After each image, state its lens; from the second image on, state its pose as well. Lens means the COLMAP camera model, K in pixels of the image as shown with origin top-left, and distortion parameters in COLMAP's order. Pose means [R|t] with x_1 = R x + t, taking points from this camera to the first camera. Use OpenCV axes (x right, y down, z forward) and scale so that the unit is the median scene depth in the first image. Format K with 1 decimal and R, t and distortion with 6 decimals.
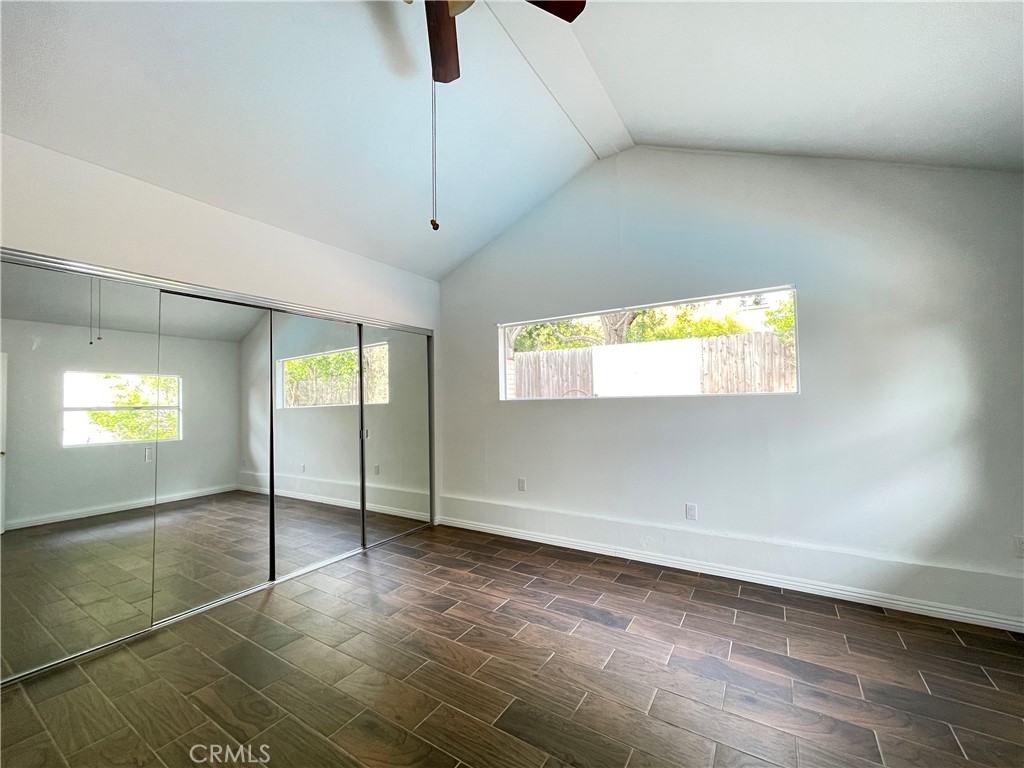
lens RADIAL K [[412.6, 0, 515.7], [0, 412.6, 388.8], [0, 0, 1]] dist [0.000912, 0.000627]
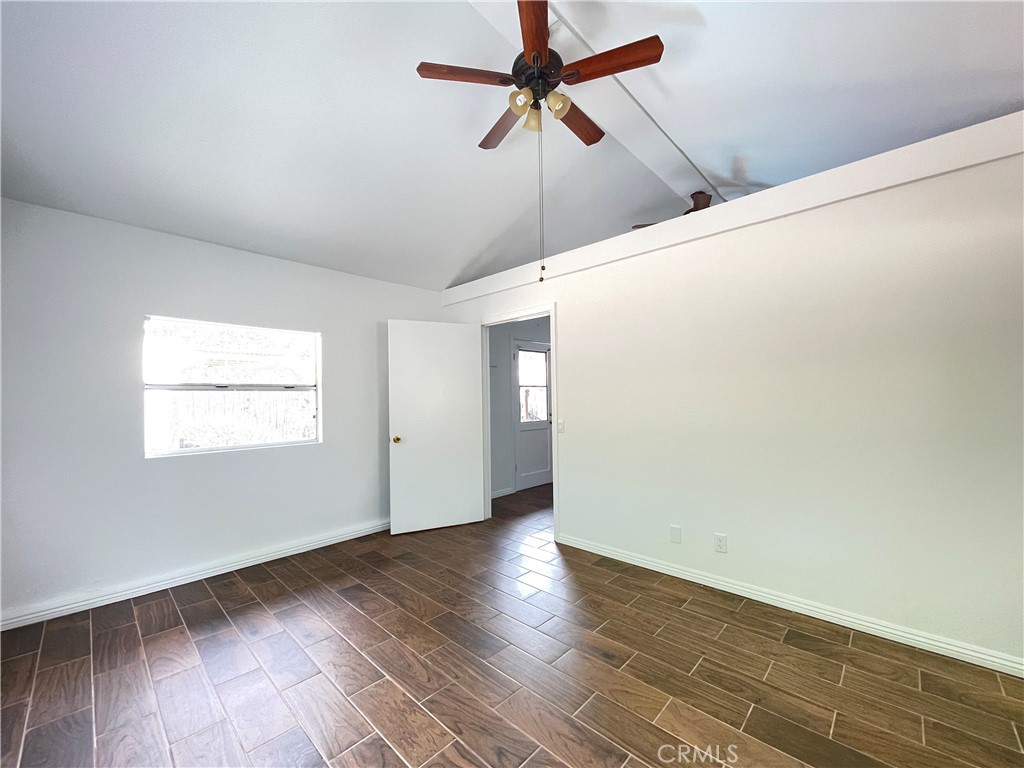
lens RADIAL K [[412.6, 0, 511.7], [0, 412.6, 389.9], [0, 0, 1]] dist [0.000912, 0.000627]
pose [[-0.979387, 0.029576, 0.199814, -0.198345], [0.017109, 0.997814, -0.063833, 0.056123], [-0.201265, -0.059098, -0.977752, 1.332292]]
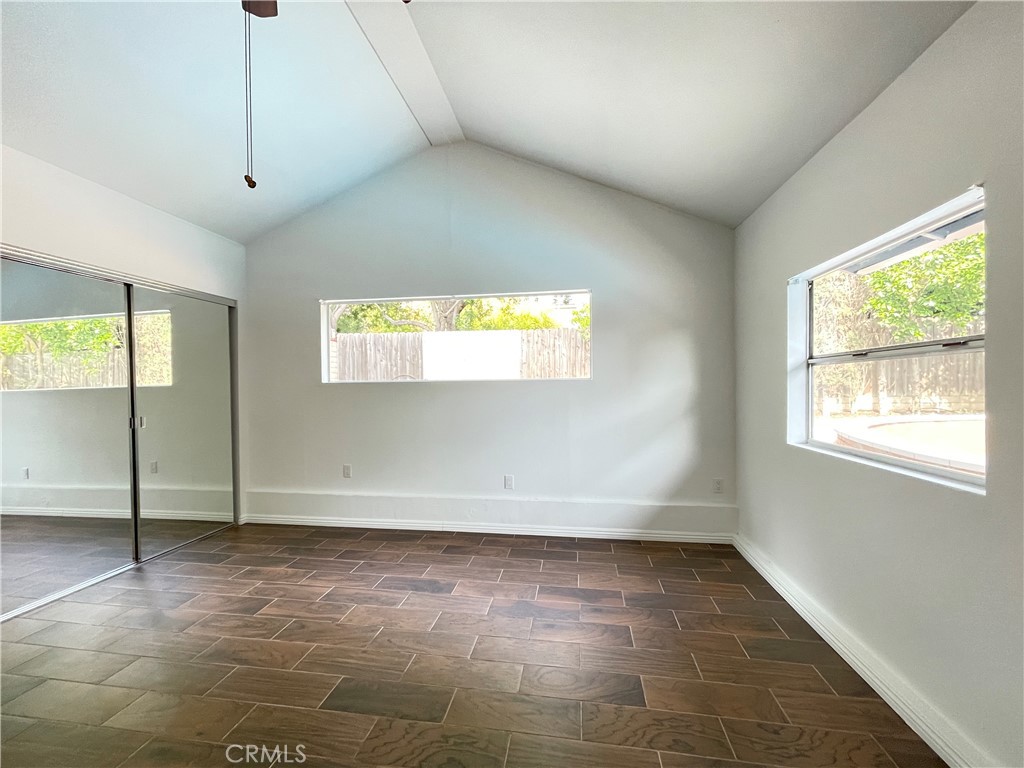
lens RADIAL K [[412.6, 0, 514.8], [0, 412.6, 391.4], [0, 0, 1]] dist [0.000912, 0.000627]
pose [[0.918046, 0.002808, 0.396464, -0.010548], [-0.017936, 0.999245, 0.034457, 0.009396], [-0.396068, -0.038744, 0.917403, -0.035993]]
